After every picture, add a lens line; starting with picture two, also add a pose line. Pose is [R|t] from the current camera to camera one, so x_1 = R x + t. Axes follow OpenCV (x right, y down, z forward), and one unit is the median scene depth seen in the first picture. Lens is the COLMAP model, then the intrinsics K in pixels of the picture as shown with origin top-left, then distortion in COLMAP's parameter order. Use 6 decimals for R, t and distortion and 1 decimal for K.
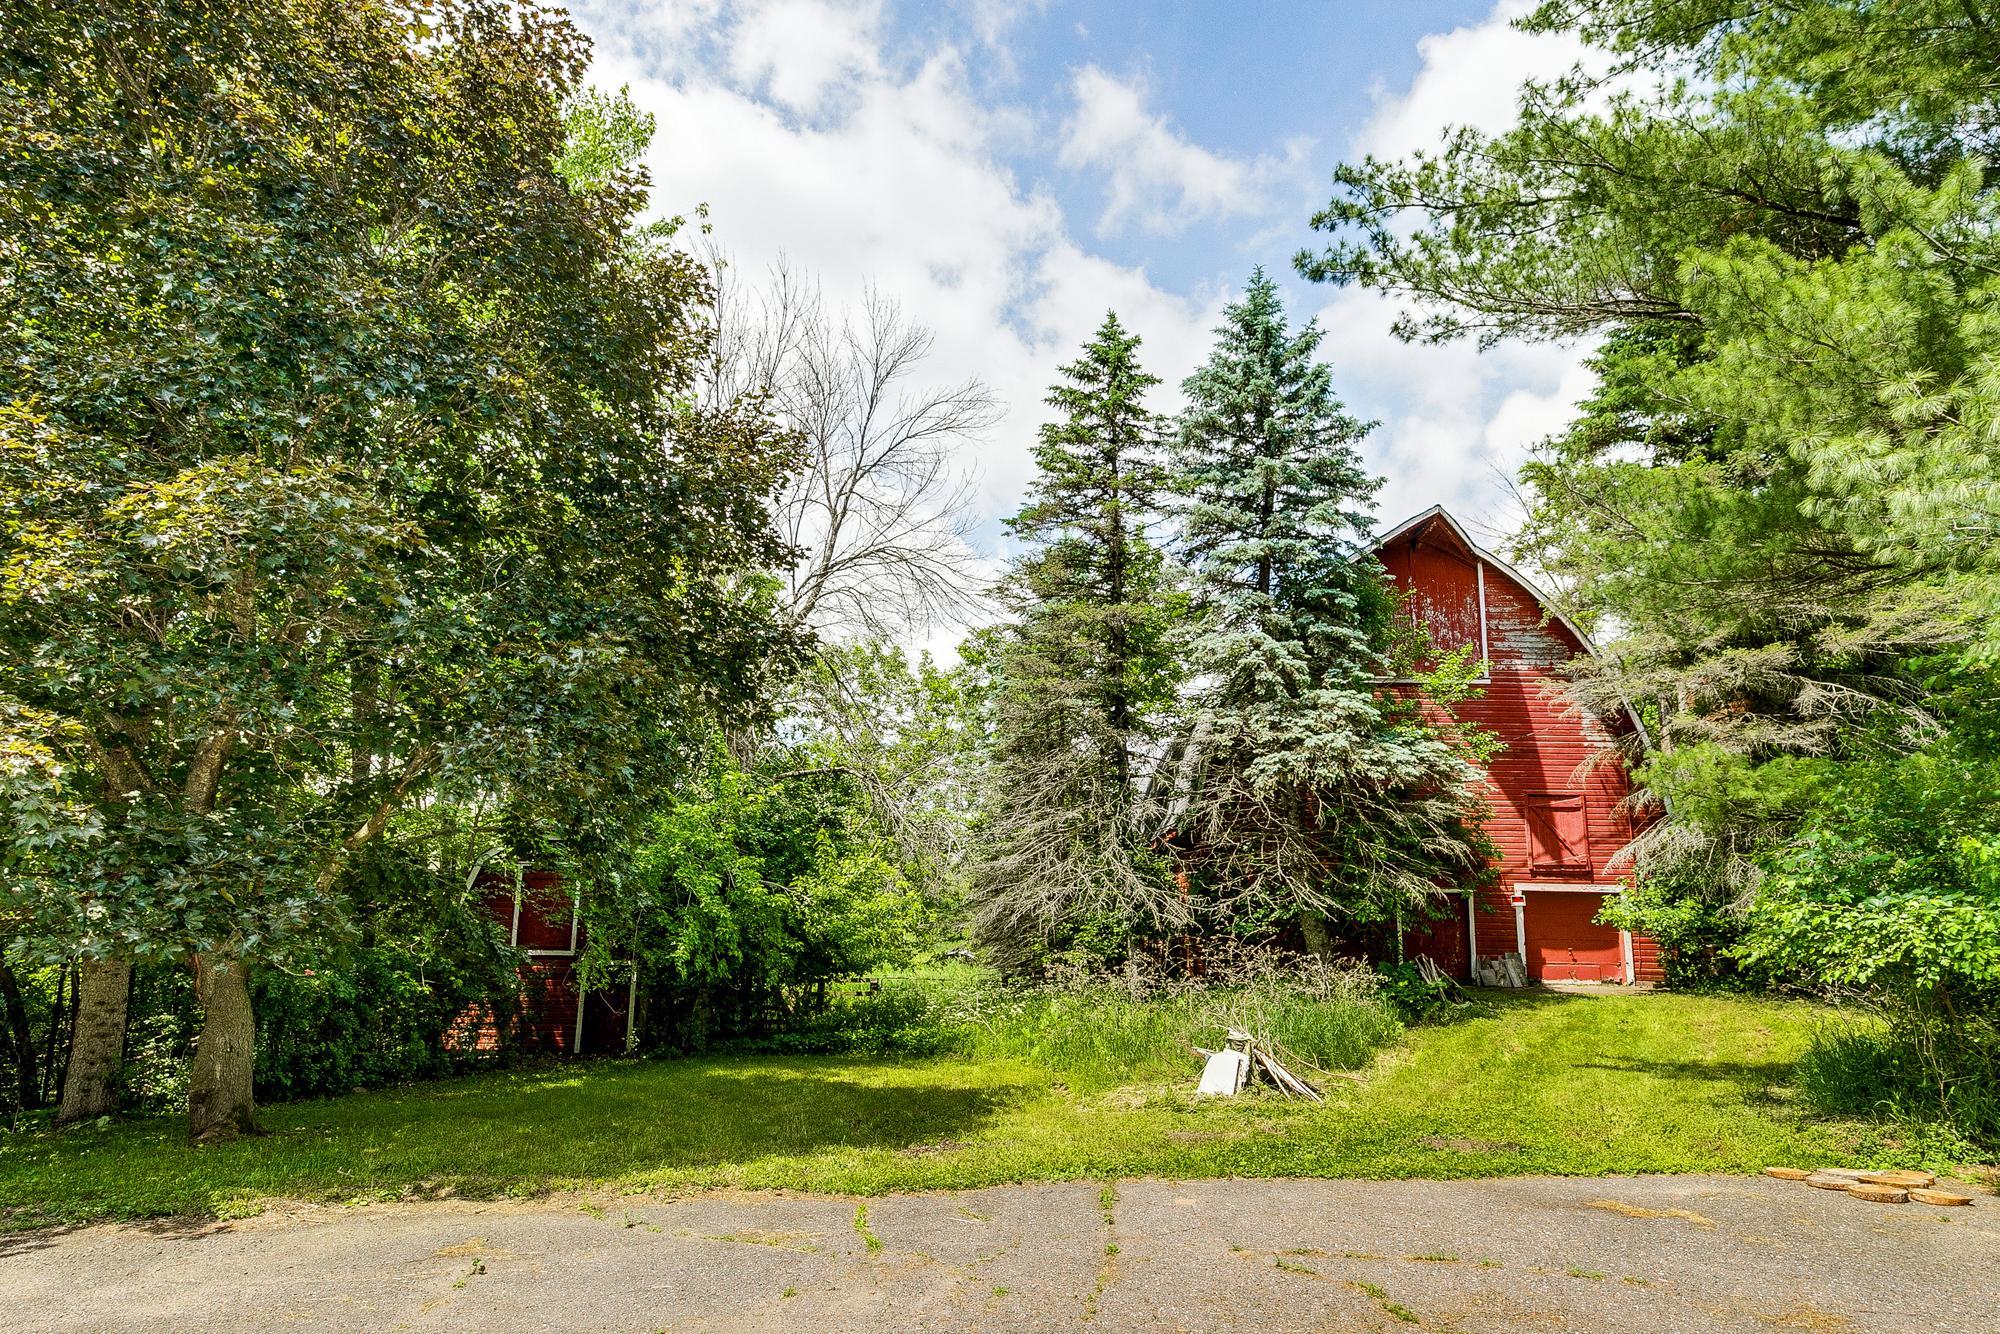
lens RADIAL K [[1244.7, 0, 930.7], [0, 1244.7, 674.3], [0, 0, 1]] dist [0.000653, -0.001118]
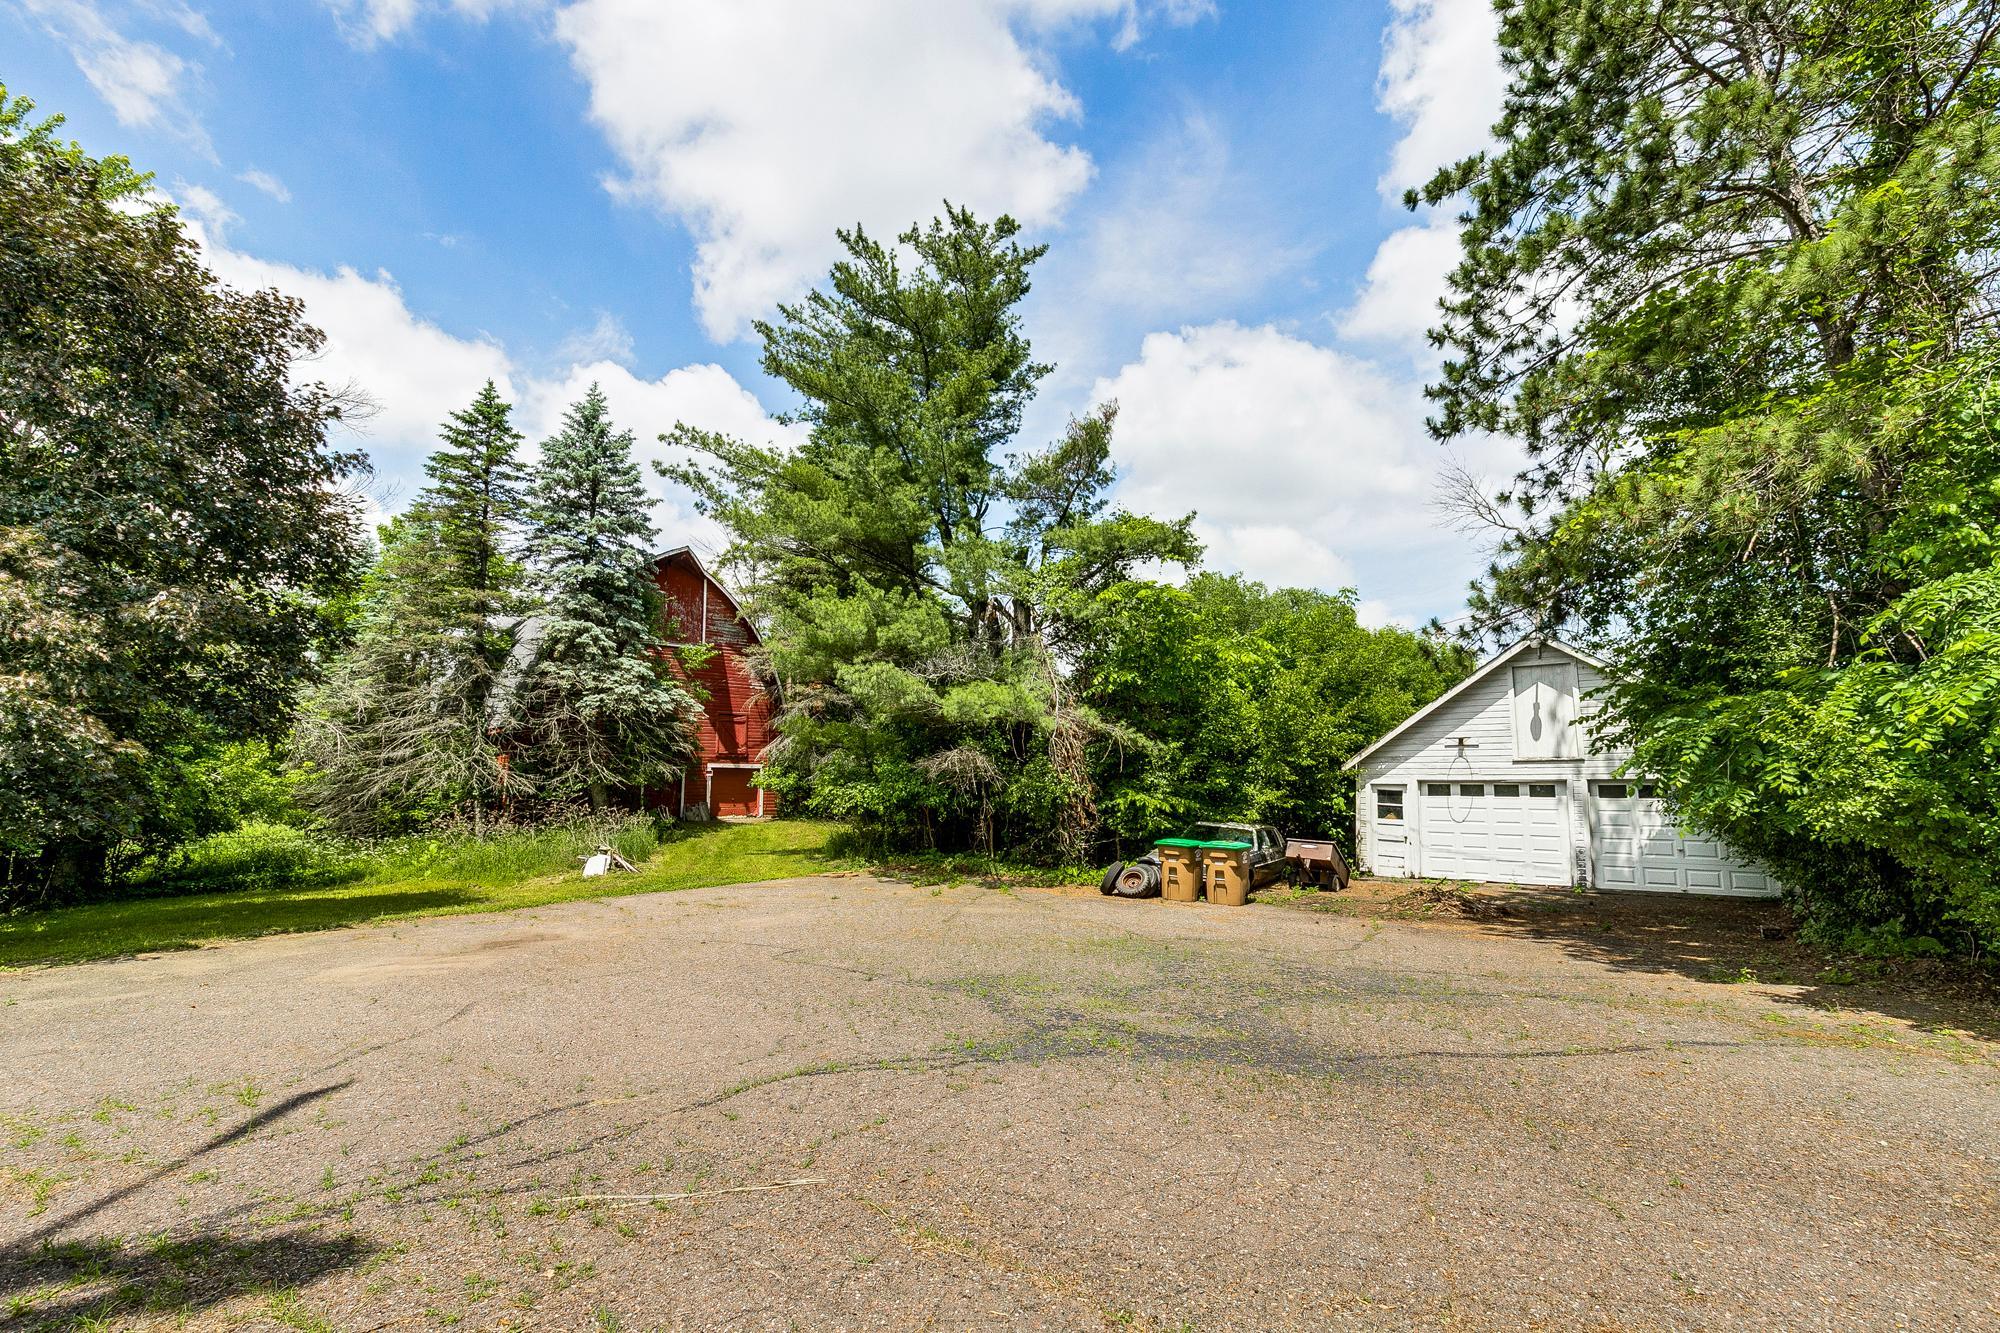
lens RADIAL K [[1244.7, 0, 930.7], [0, 1244.7, 673.8], [0, 0, 1]] dist [0.000653, -0.001118]
pose [[0.793321, 0.030716, 0.608028, -0.400528], [-0.103855, 0.990915, 0.085445, -0.158520], [-0.599880, -0.130932, 0.789304, -0.634015]]
